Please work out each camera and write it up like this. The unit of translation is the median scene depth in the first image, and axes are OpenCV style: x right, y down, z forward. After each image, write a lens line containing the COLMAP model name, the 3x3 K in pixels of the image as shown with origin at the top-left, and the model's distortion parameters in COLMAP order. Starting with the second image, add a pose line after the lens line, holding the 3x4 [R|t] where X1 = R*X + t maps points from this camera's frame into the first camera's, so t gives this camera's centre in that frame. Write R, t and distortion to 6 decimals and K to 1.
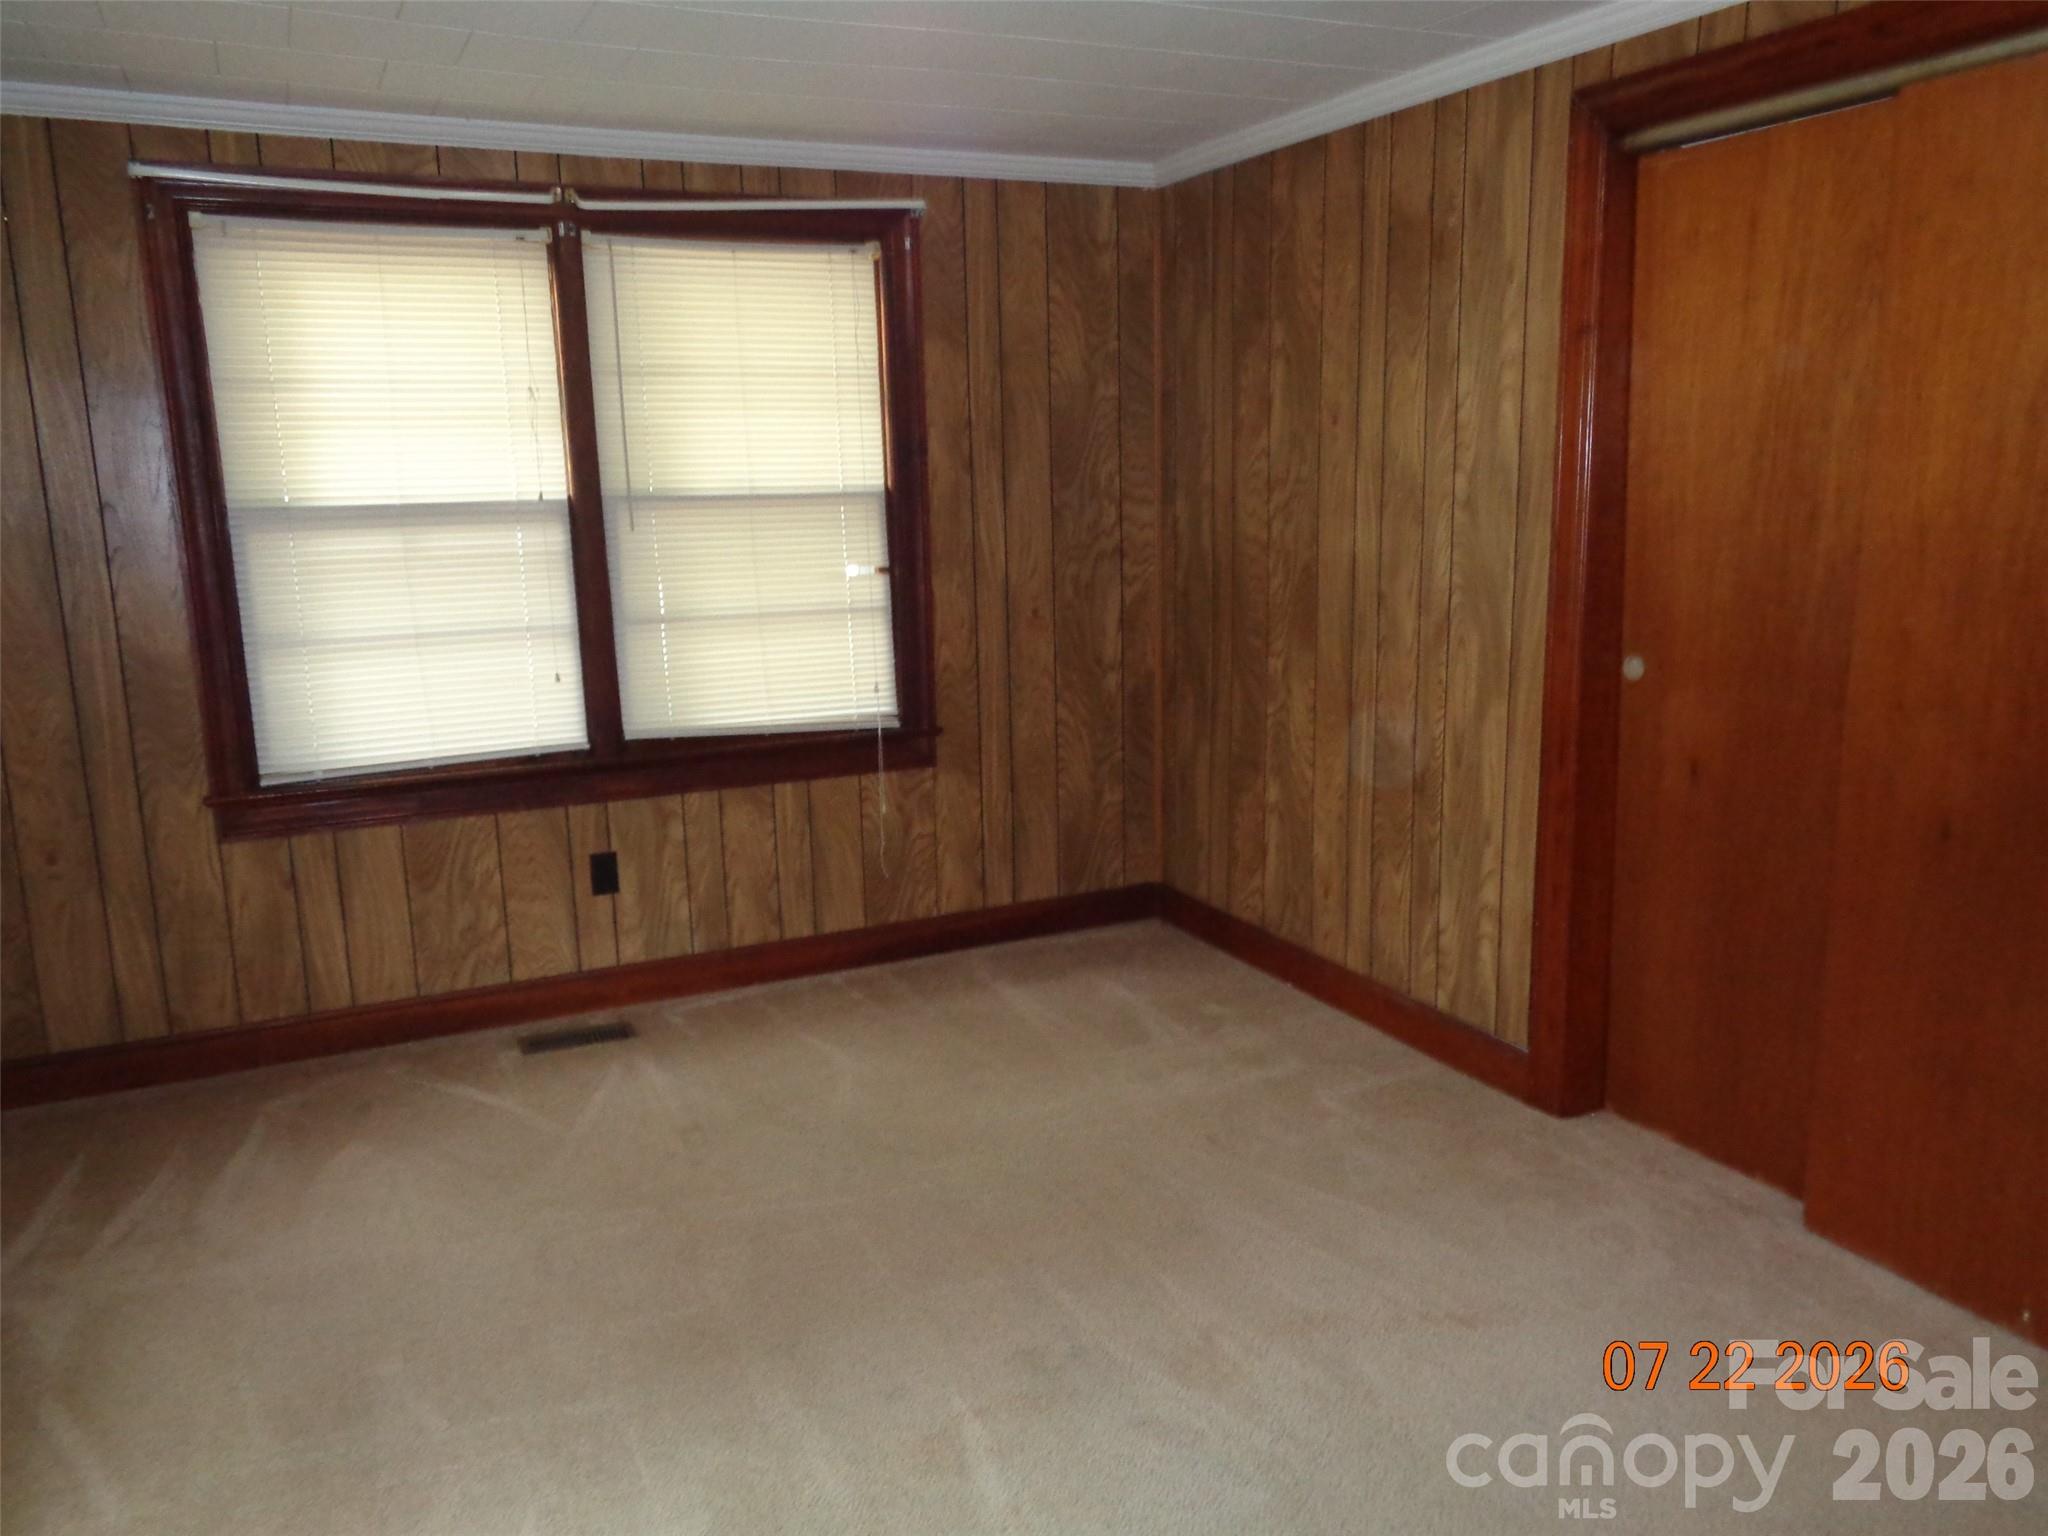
lens RADIAL K [[1593.1, 0, 1024.9], [0, 1593.1, 761.1], [0, 0, 1]] dist [0.040031, 0.012733]
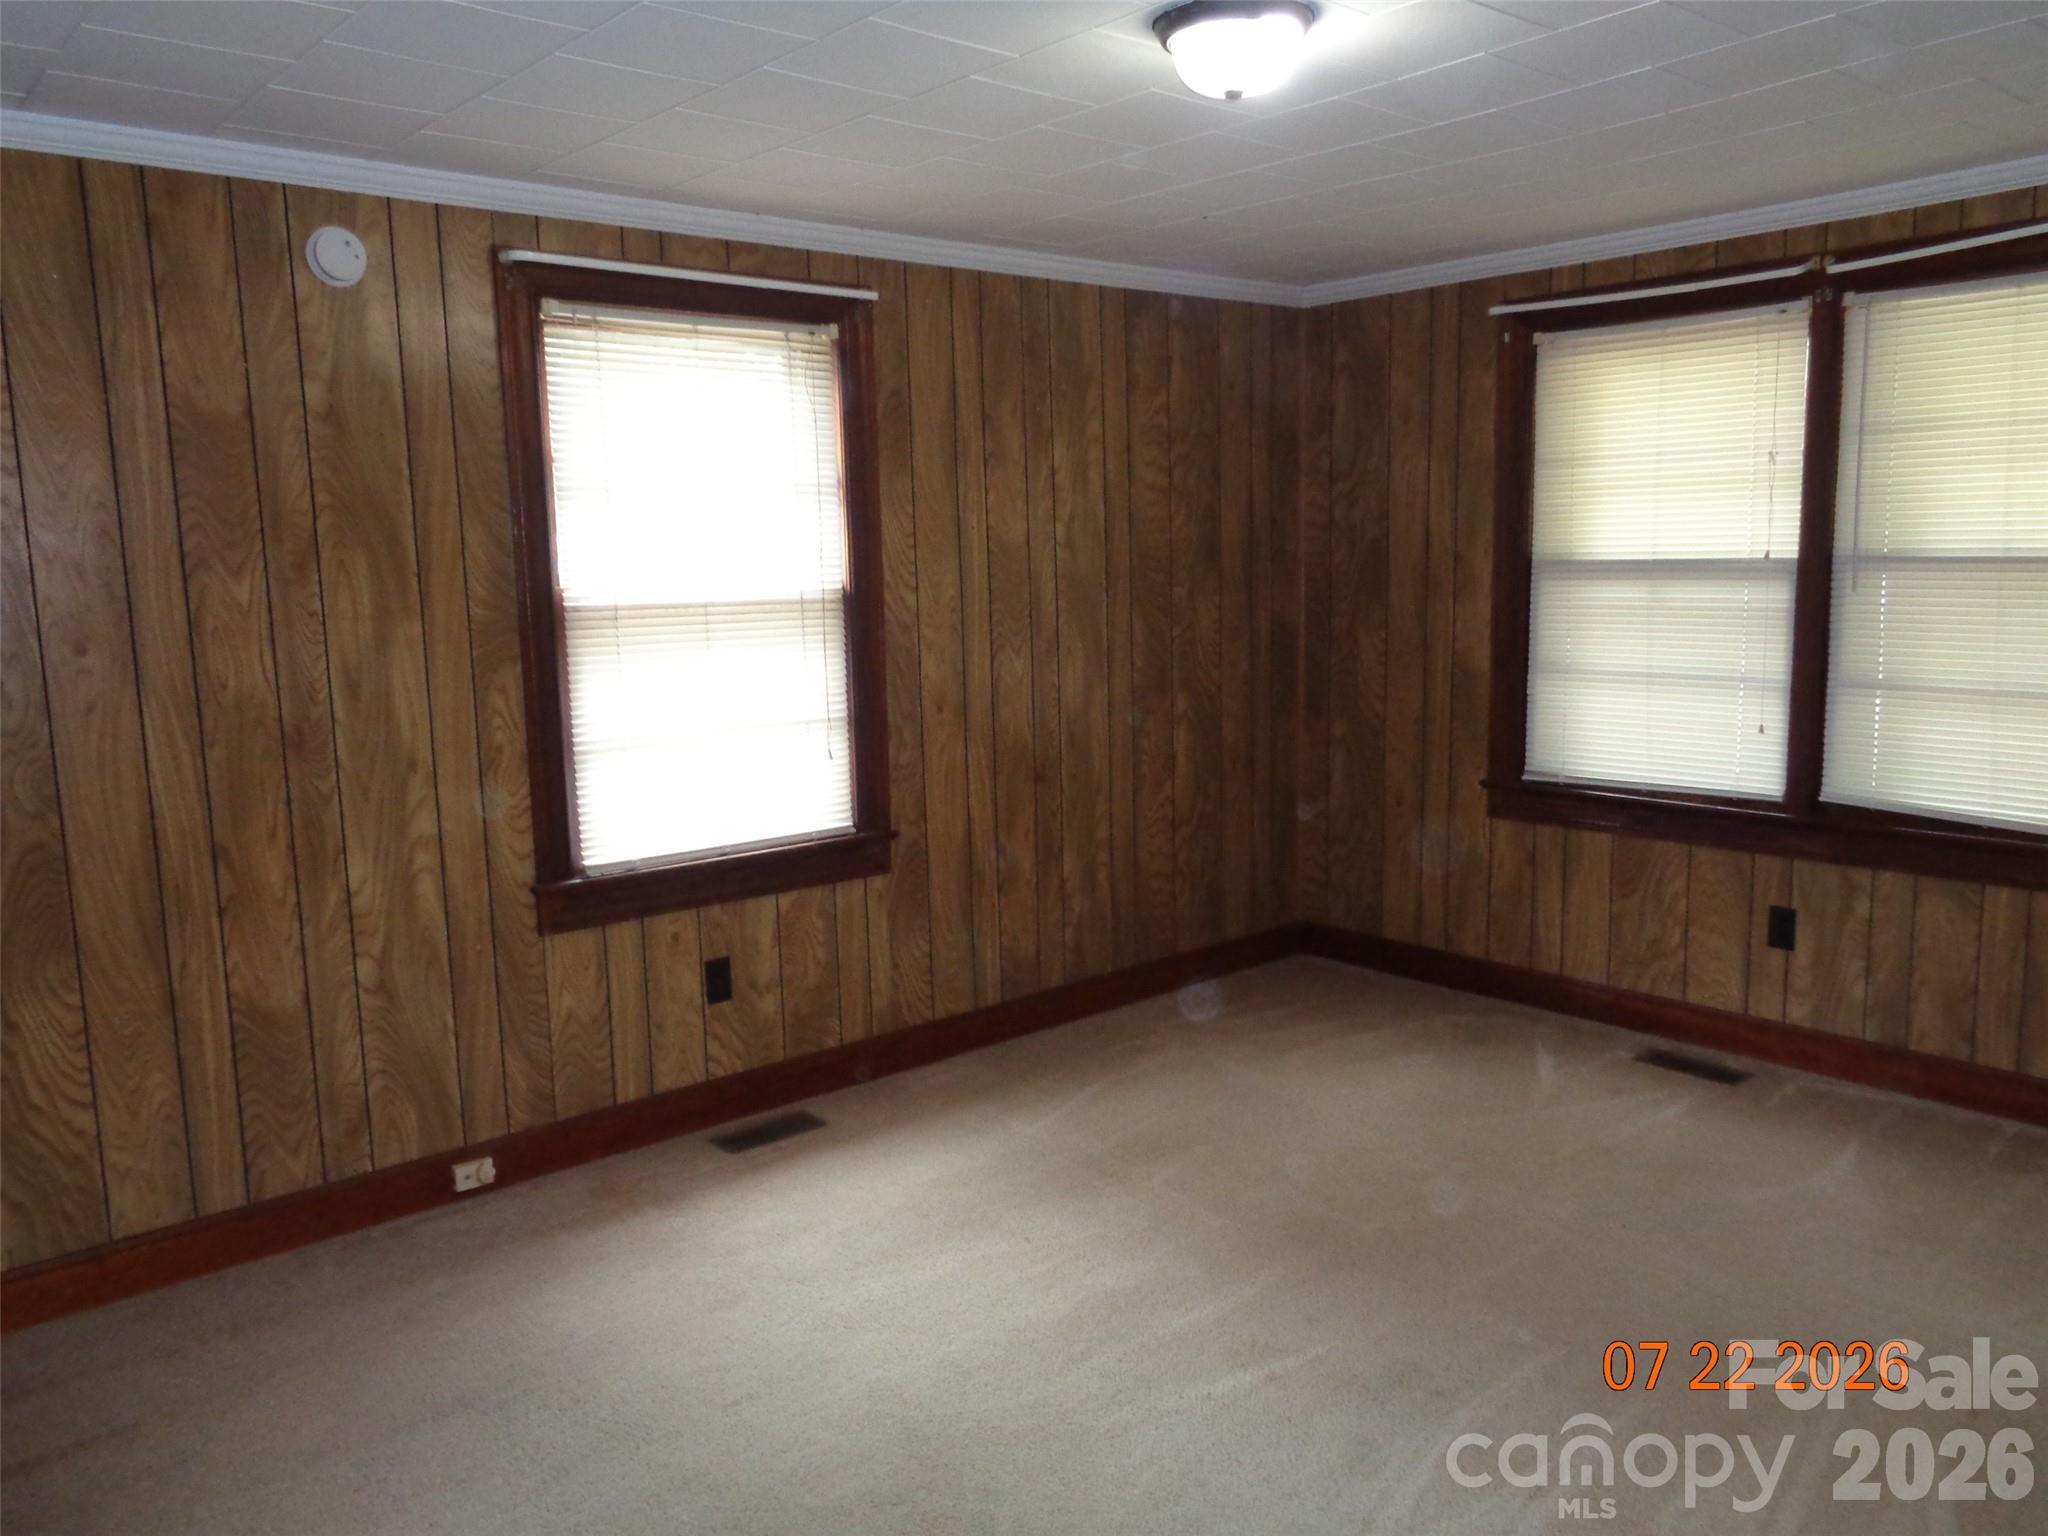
lens RADIAL K [[1593.1, 0, 1029.9], [0, 1593.1, 775.1], [0, 0, 1]] dist [0.040031, 0.012733]
pose [[0.270328, 0.157166, -0.949854, 0.574395], [-0.168729, 0.979051, 0.113977, -0.061714], [0.947868, 0.129456, 0.291183, 0.250235]]
